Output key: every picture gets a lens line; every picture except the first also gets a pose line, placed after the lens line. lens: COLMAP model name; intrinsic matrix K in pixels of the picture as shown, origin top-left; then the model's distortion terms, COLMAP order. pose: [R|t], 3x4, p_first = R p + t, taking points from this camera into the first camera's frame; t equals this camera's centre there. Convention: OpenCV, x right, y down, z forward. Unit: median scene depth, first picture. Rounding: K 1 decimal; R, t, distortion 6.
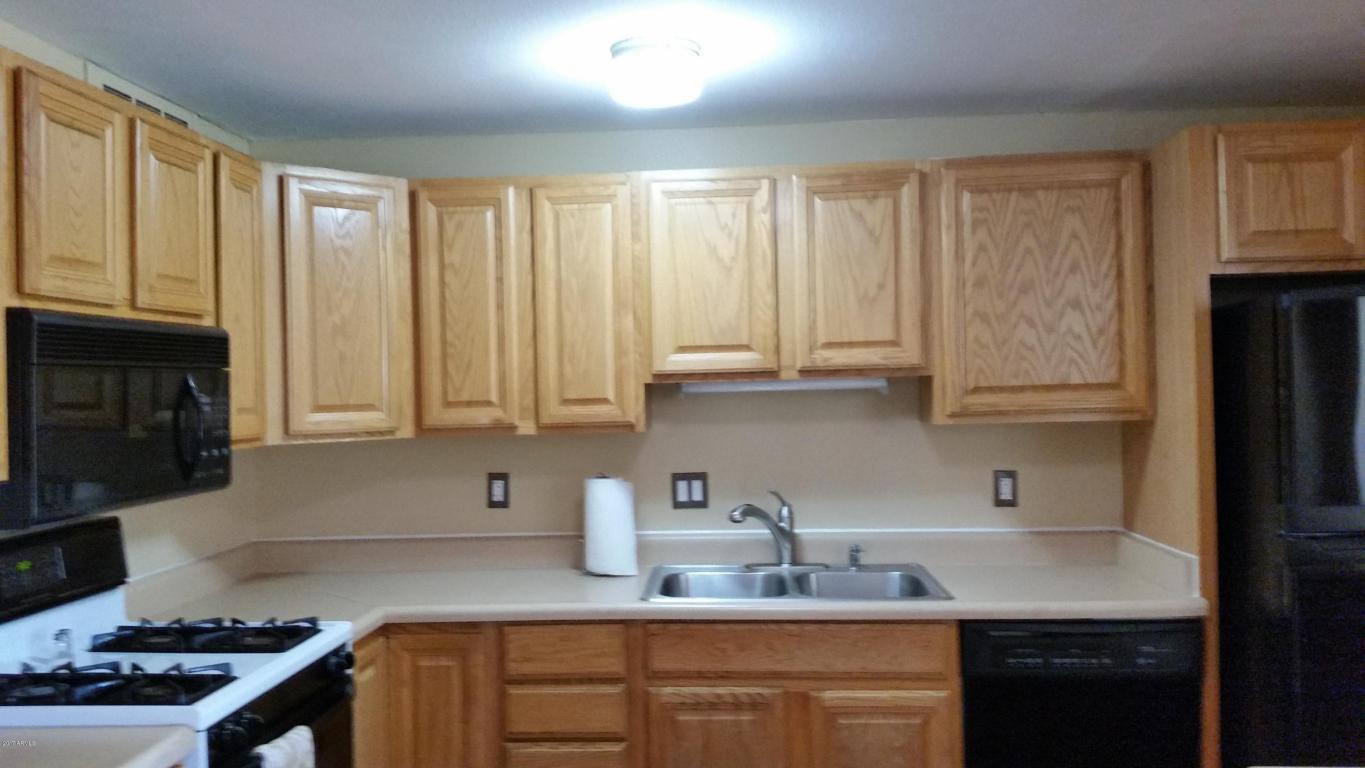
lens RADIAL K [[1123.5, 0, 670.4], [0, 1123.5, 378.1], [0, 0, 1]] dist [0.170710, -0.407104]
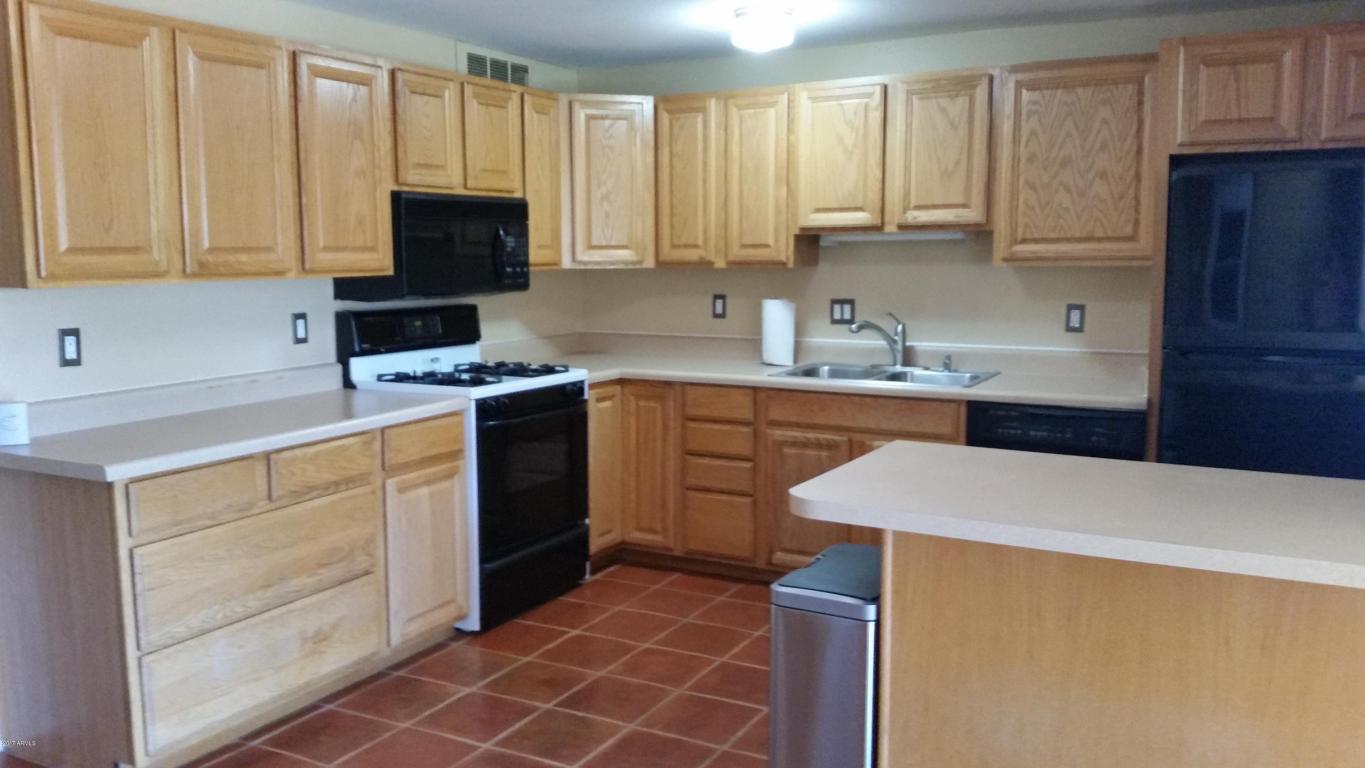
lens RADIAL K [[1123.5, 0, 670.4], [0, 1123.5, 378.1], [0, 0, 1]] dist [0.170710, -0.407104]
pose [[0.903474, 0.066922, -0.423388, 0.471423], [-0.011070, 0.991051, 0.133025, -0.003284], [0.428501, -0.115498, 0.896129, -0.405735]]
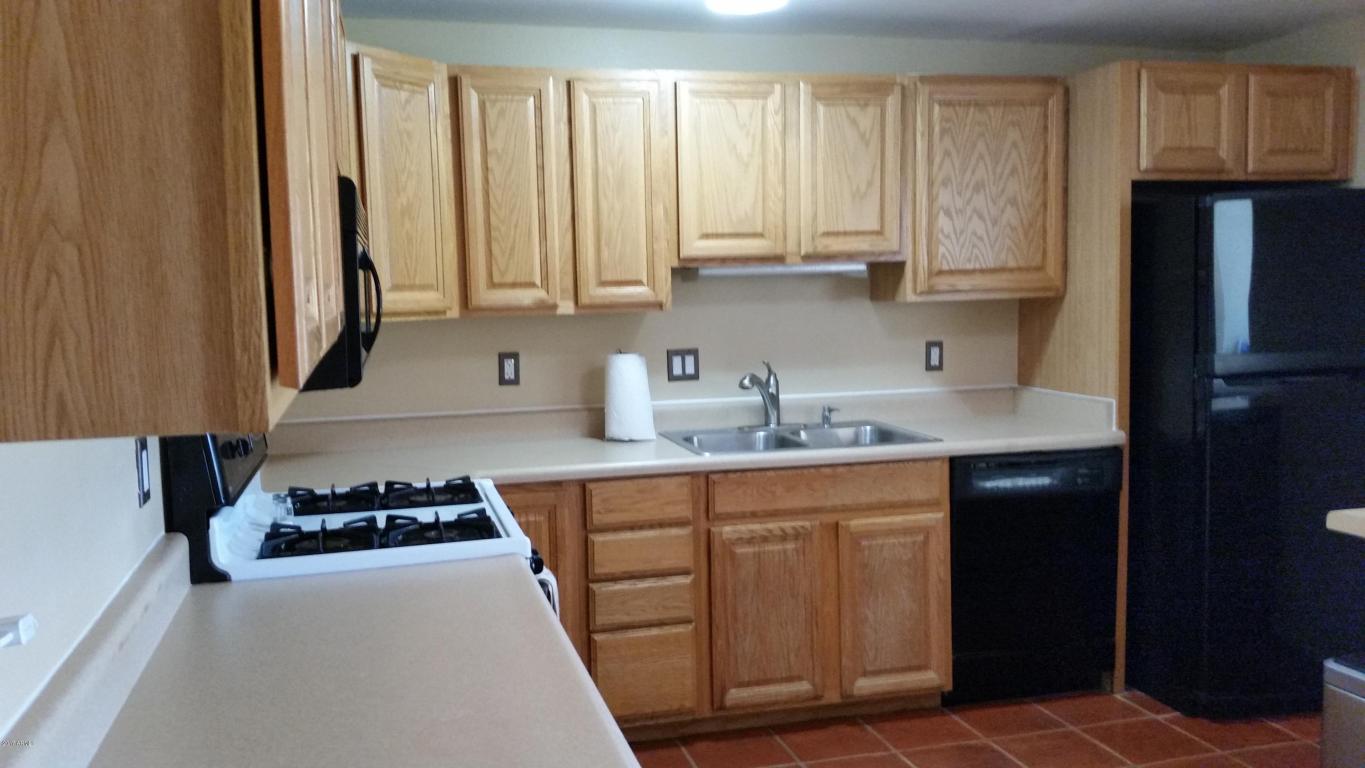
lens RADIAL K [[1123.5, 0, 670.4], [0, 1123.5, 378.1], [0, 0, 1]] dist [0.170710, -0.407104]
pose [[0.948138, -0.026462, 0.316756, -0.385654], [-0.000363, 0.996438, 0.084330, 0.020755], [-0.317860, -0.080071, 0.944751, -0.058693]]
